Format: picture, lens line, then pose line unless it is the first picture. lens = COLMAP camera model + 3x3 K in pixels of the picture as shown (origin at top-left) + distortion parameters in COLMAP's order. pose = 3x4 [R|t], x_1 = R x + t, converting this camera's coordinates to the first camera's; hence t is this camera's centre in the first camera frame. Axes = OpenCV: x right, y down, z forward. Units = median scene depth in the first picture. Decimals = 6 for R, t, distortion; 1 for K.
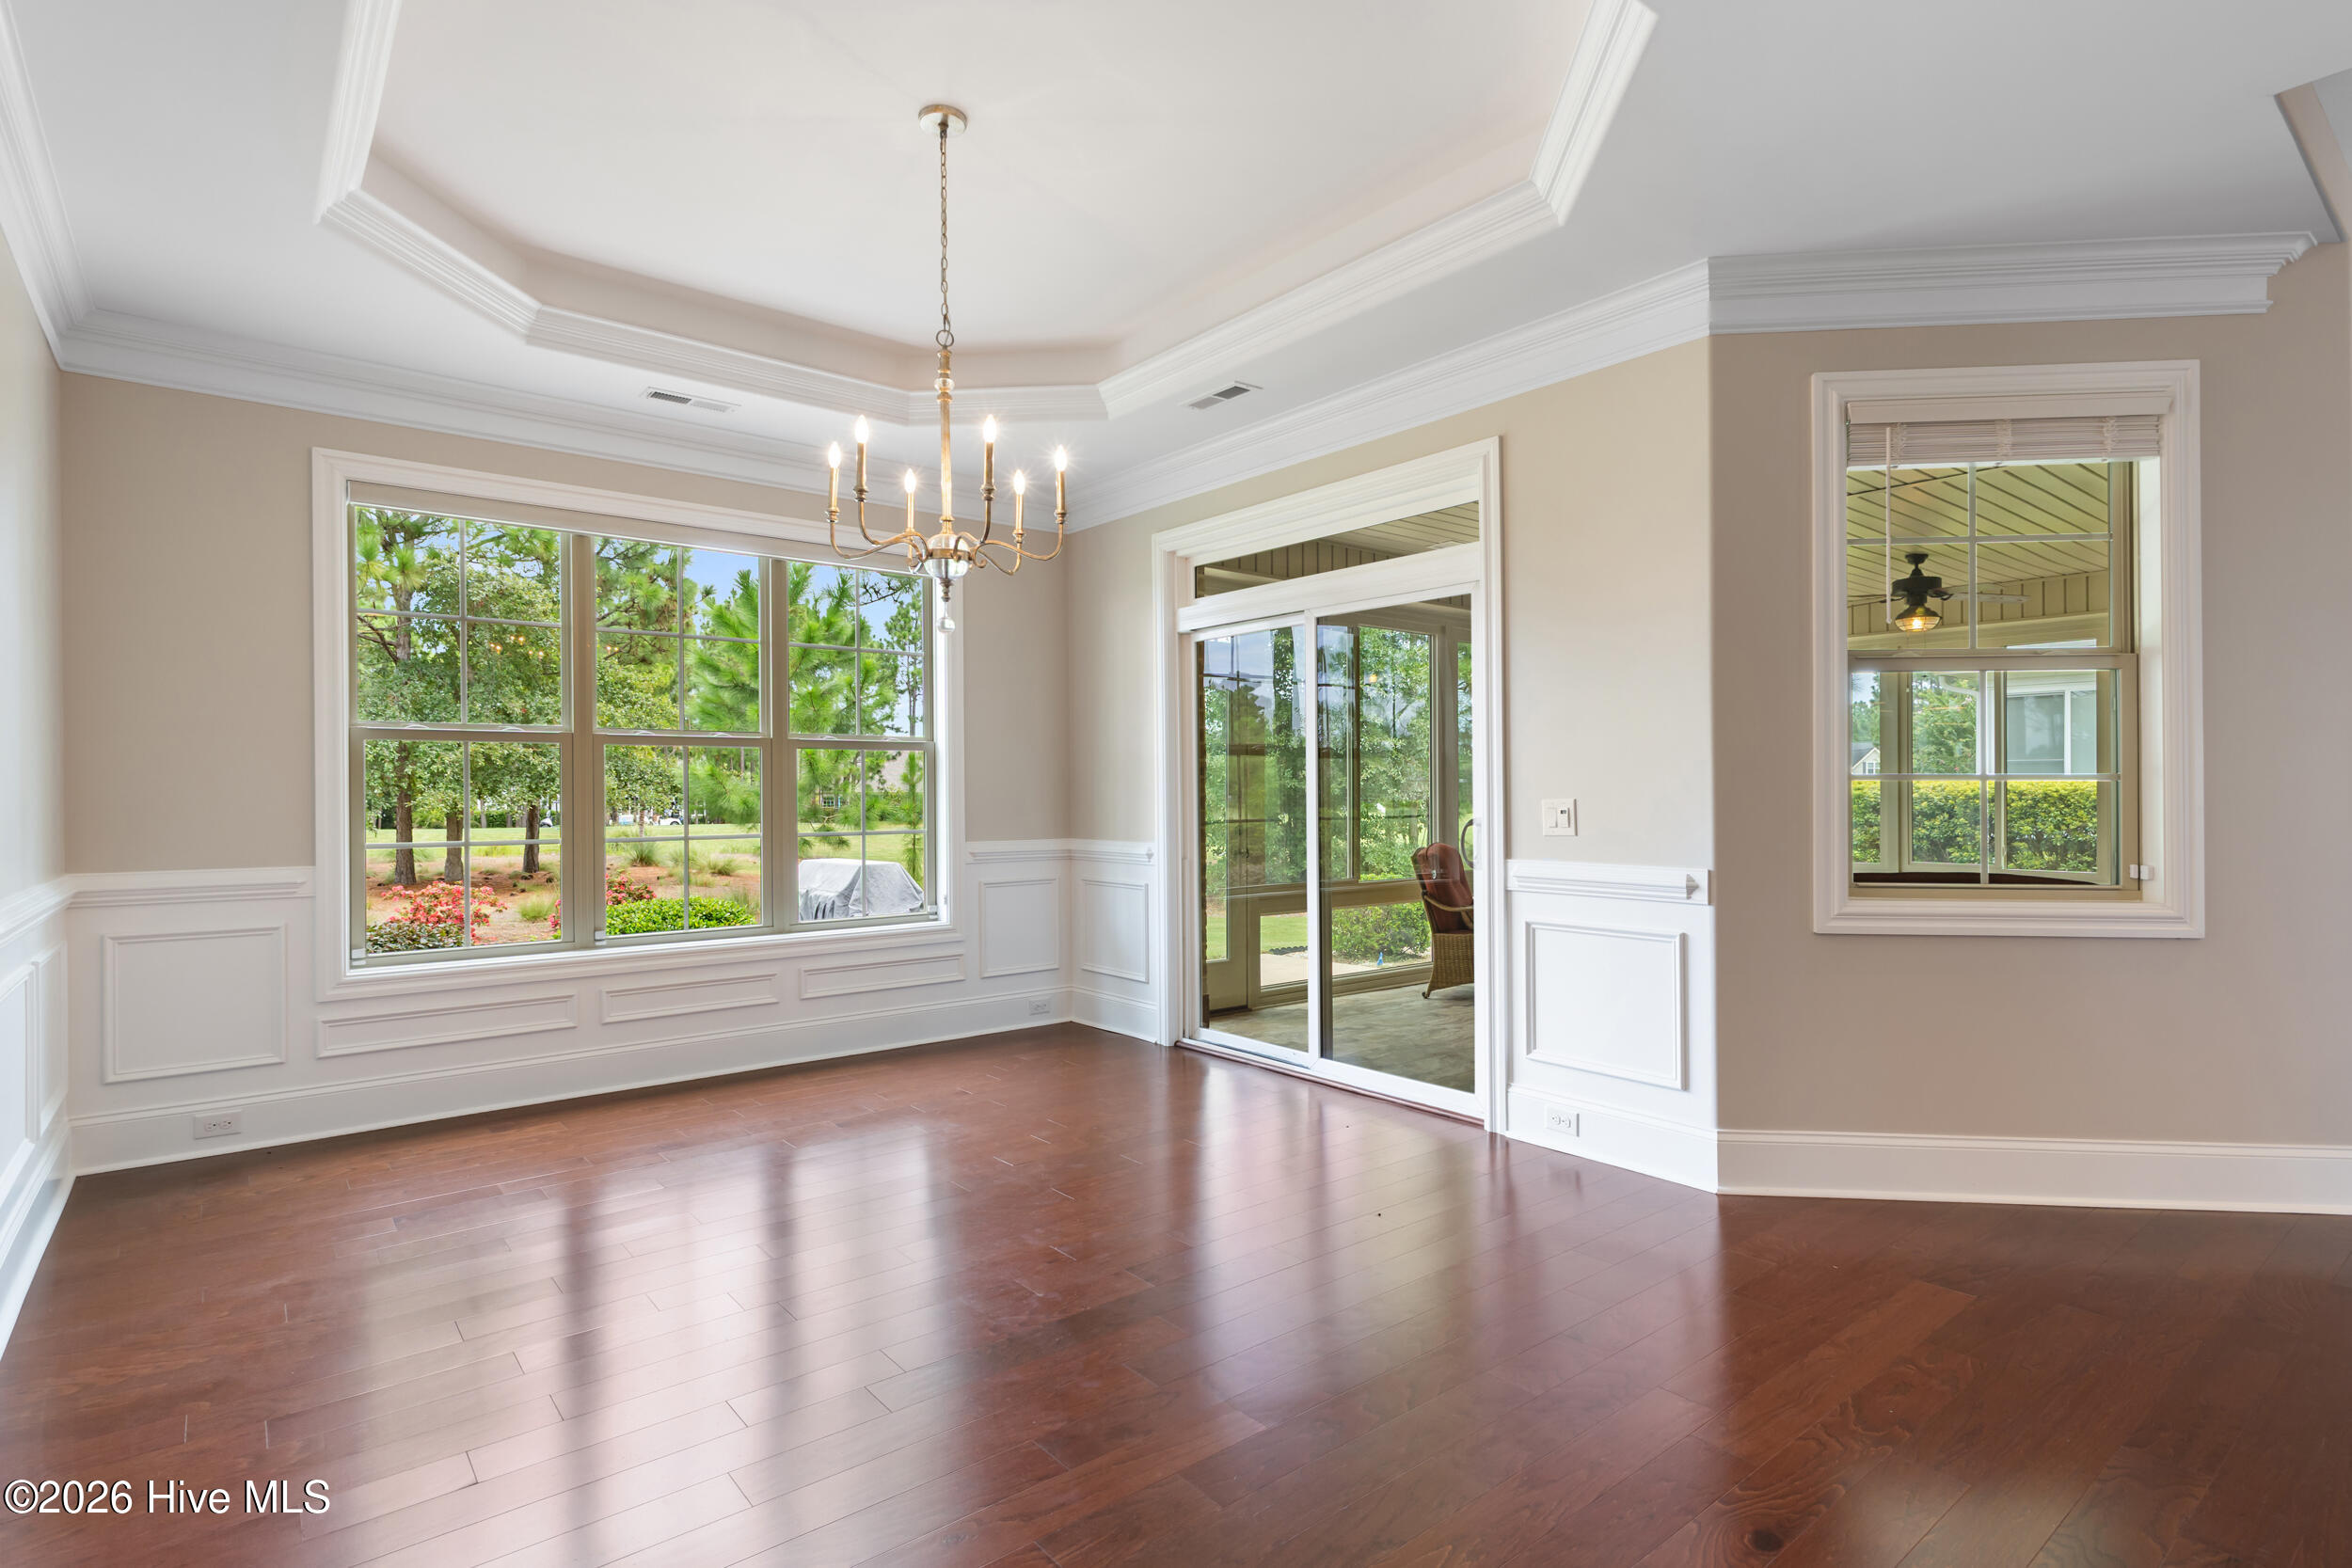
lens RADIAL K [[1161.3, 0, 1183.4], [0, 1161.3, 787.9], [0, 0, 1]] dist [-0.005545, -0.000086]
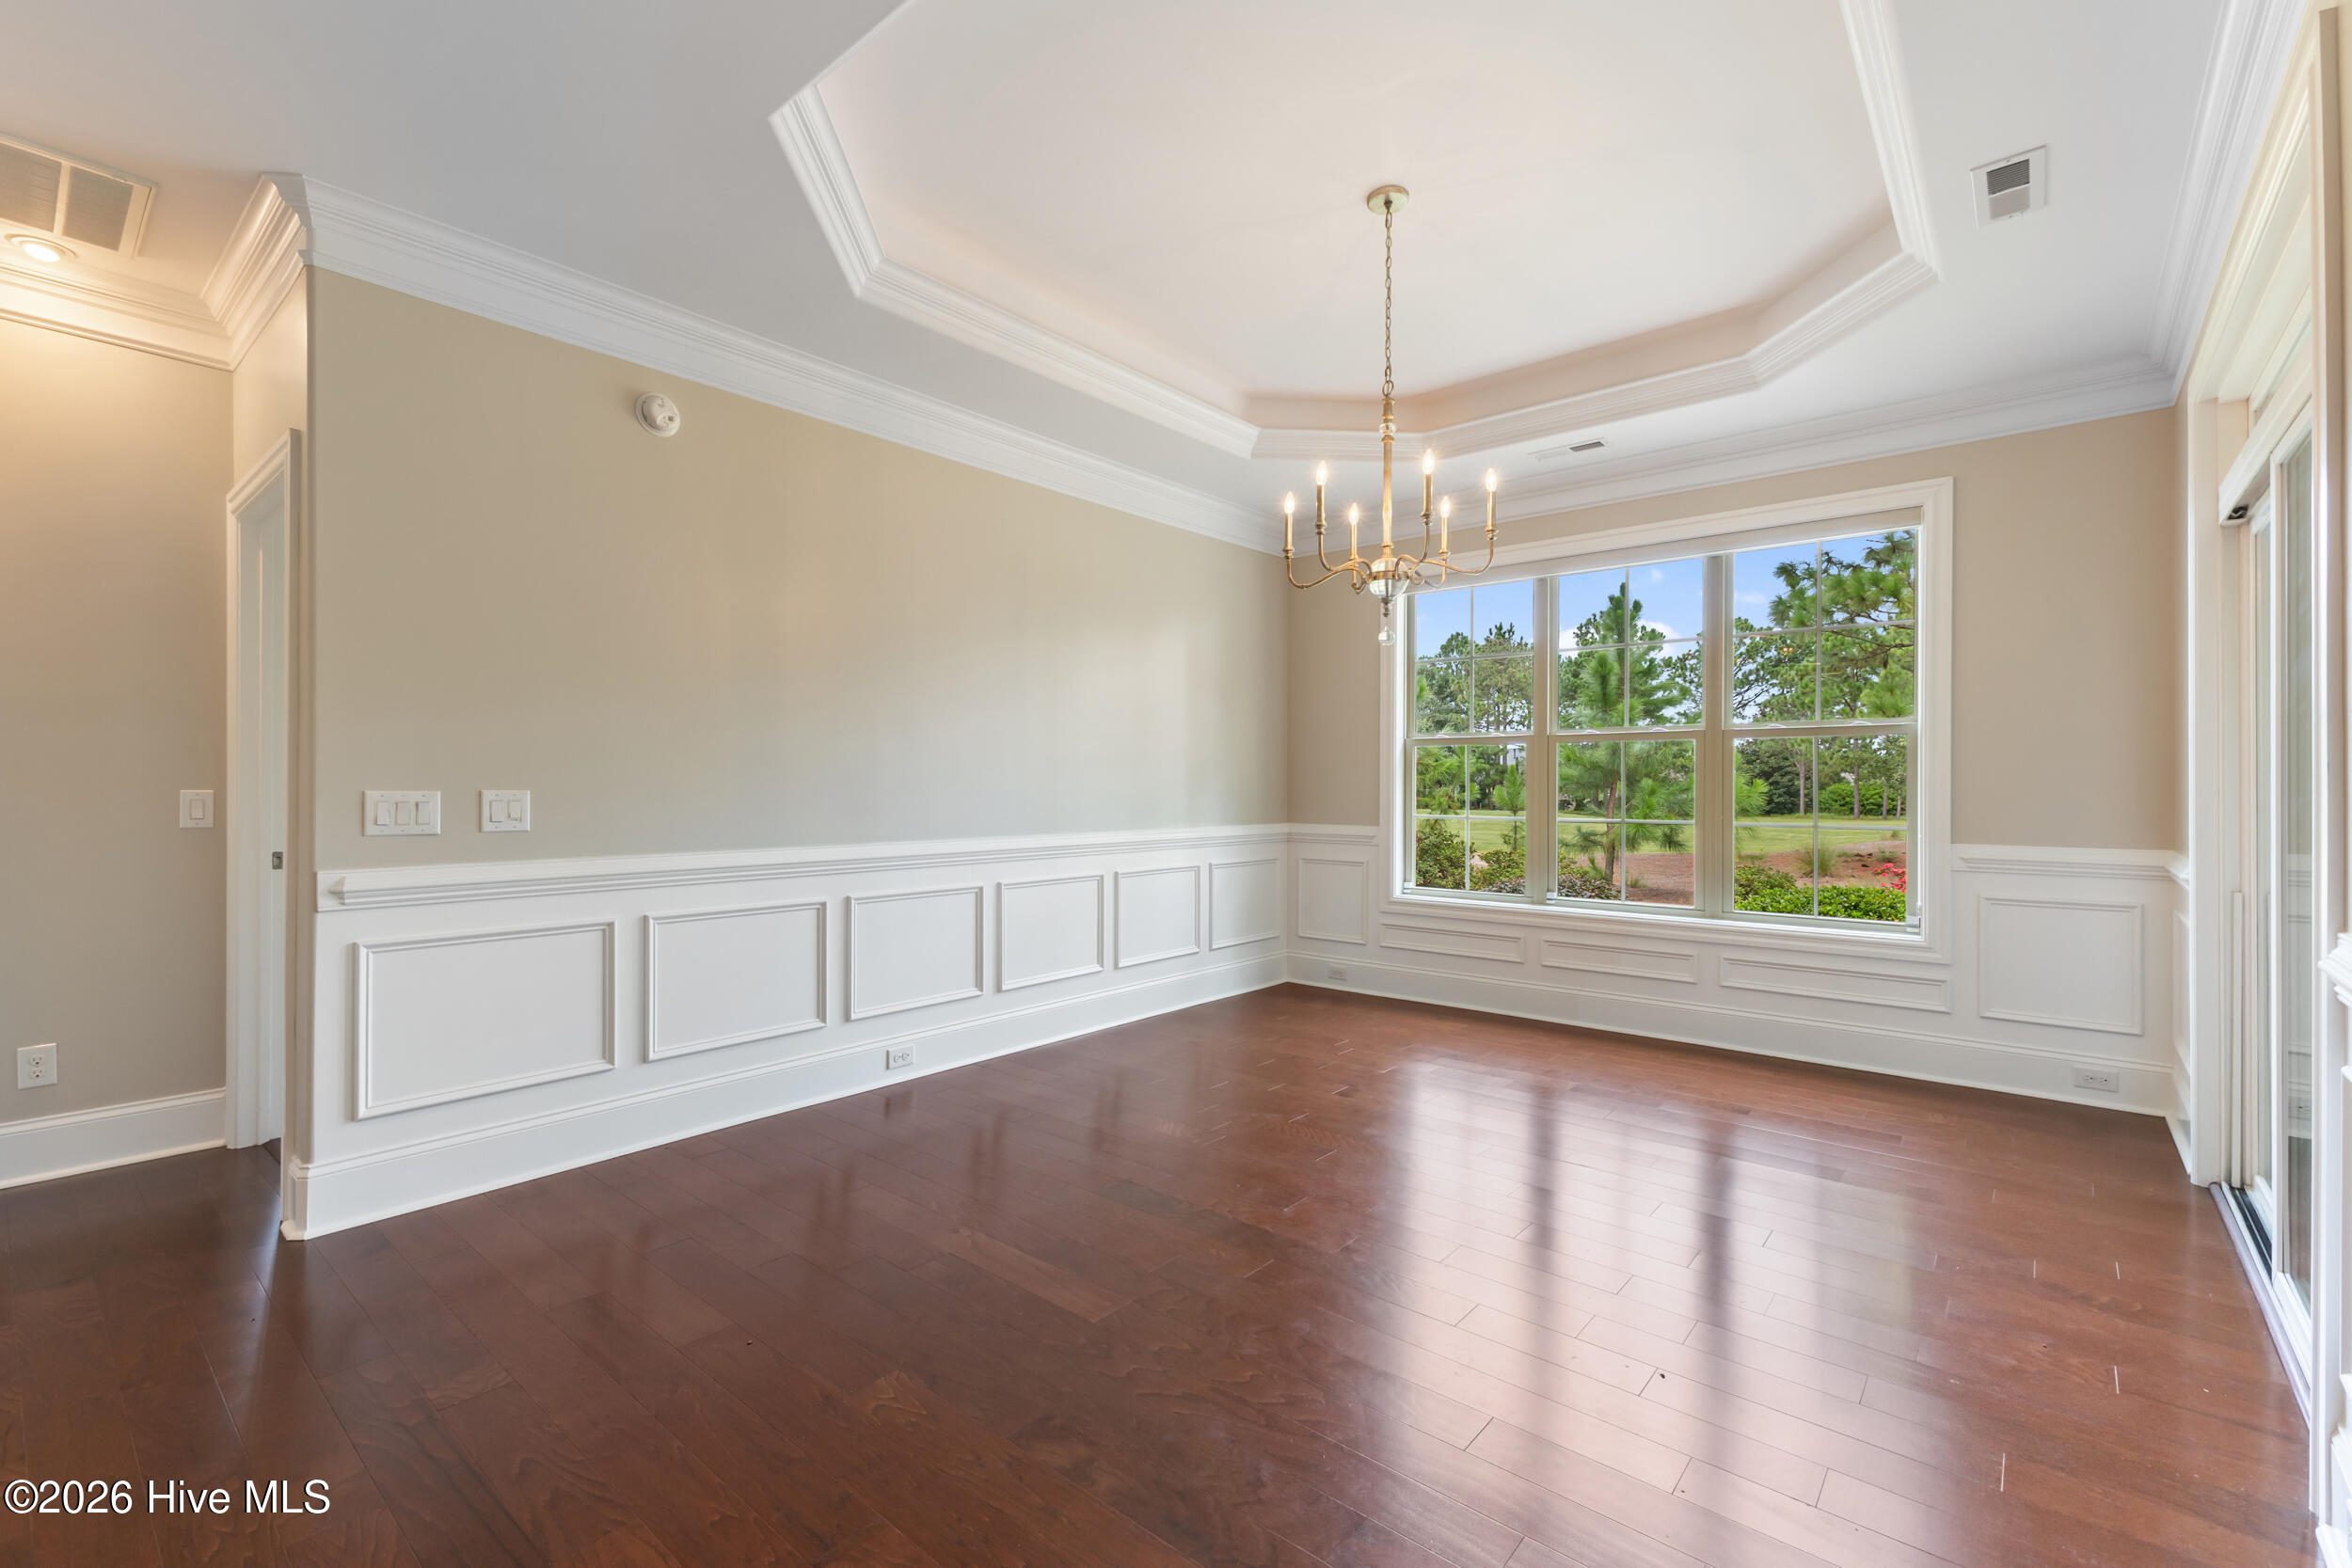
lens RADIAL K [[1017.7, 0, 1189.8], [0, 1017.7, 782.0], [0, 0, 1]] dist [0.010529, -0.000338]
pose [[0.184047, 0.004864, -0.982905, 0.526263], [0.001550, 0.999985, 0.005239, -0.001656], [0.982916, -0.002488, 0.184037, 0.431126]]
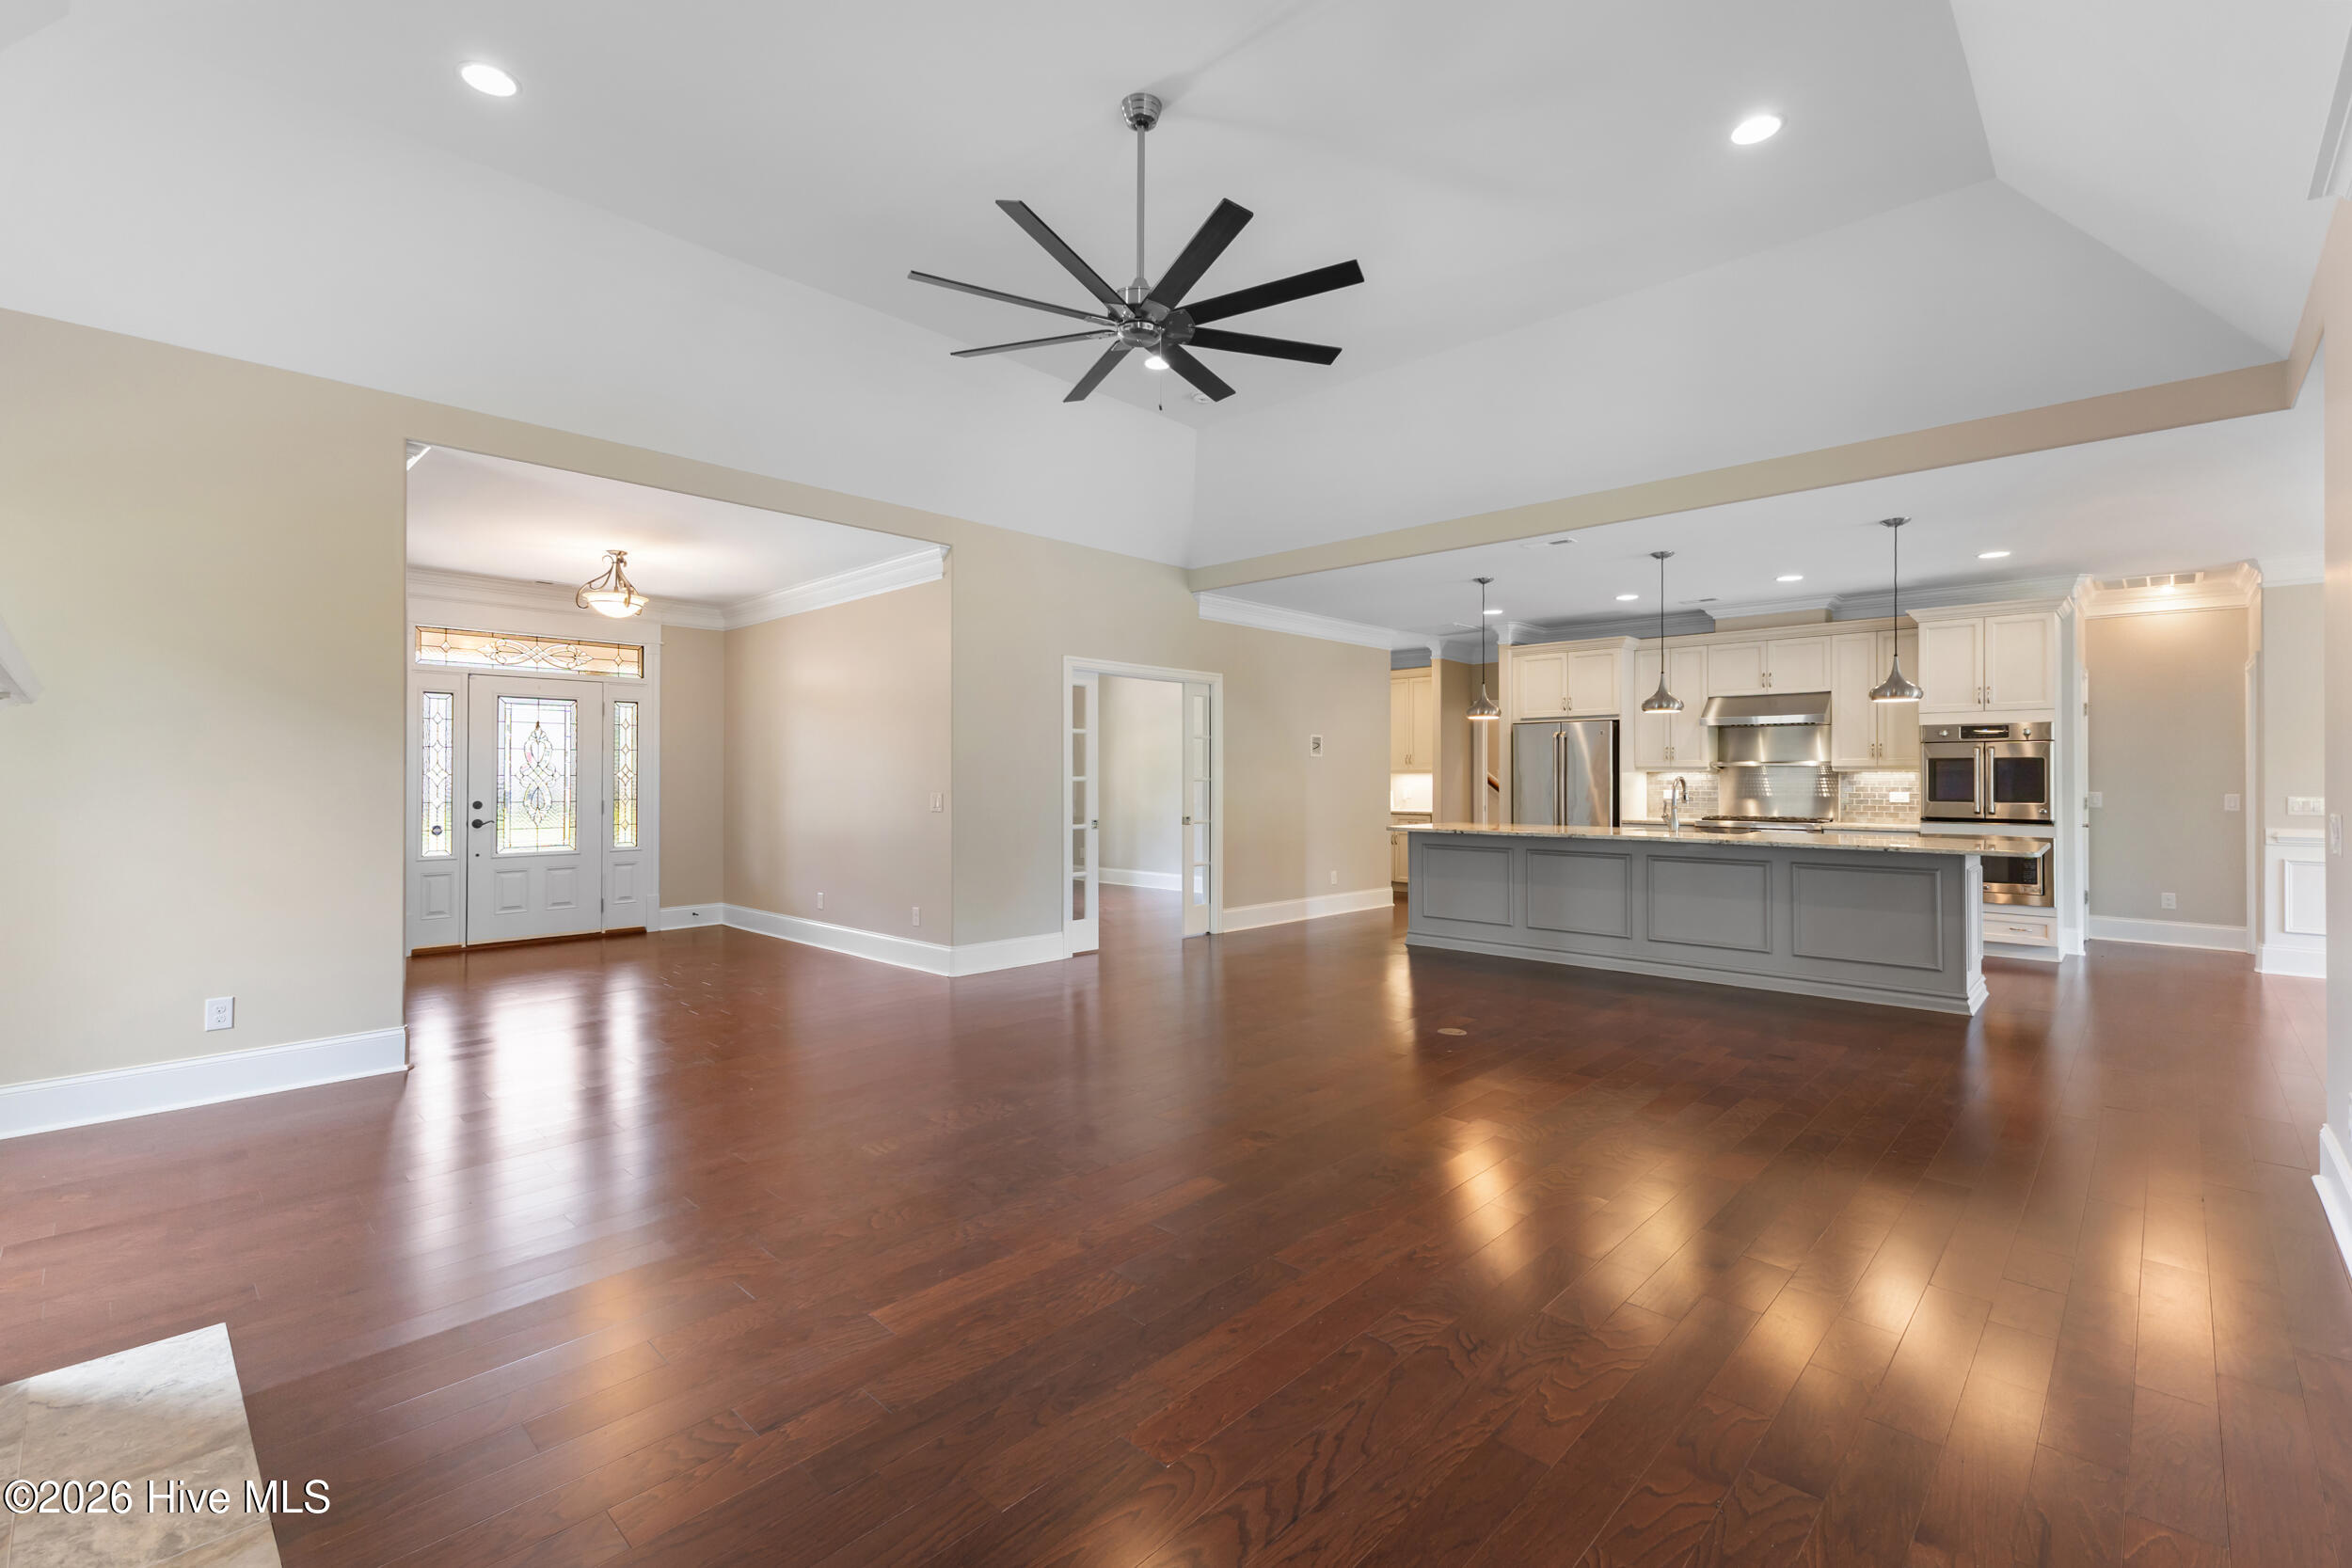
lens RADIAL K [[1017.7, 0, 1173.2], [0, 1017.7, 779.7], [0, 0, 1]] dist [0.010529, -0.000338]
pose [[-0.992462, 0.007150, -0.122343, 1.736221], [0.007875, 0.999954, -0.005443, -0.024571], [0.122298, -0.006365, -0.992473, 1.442712]]
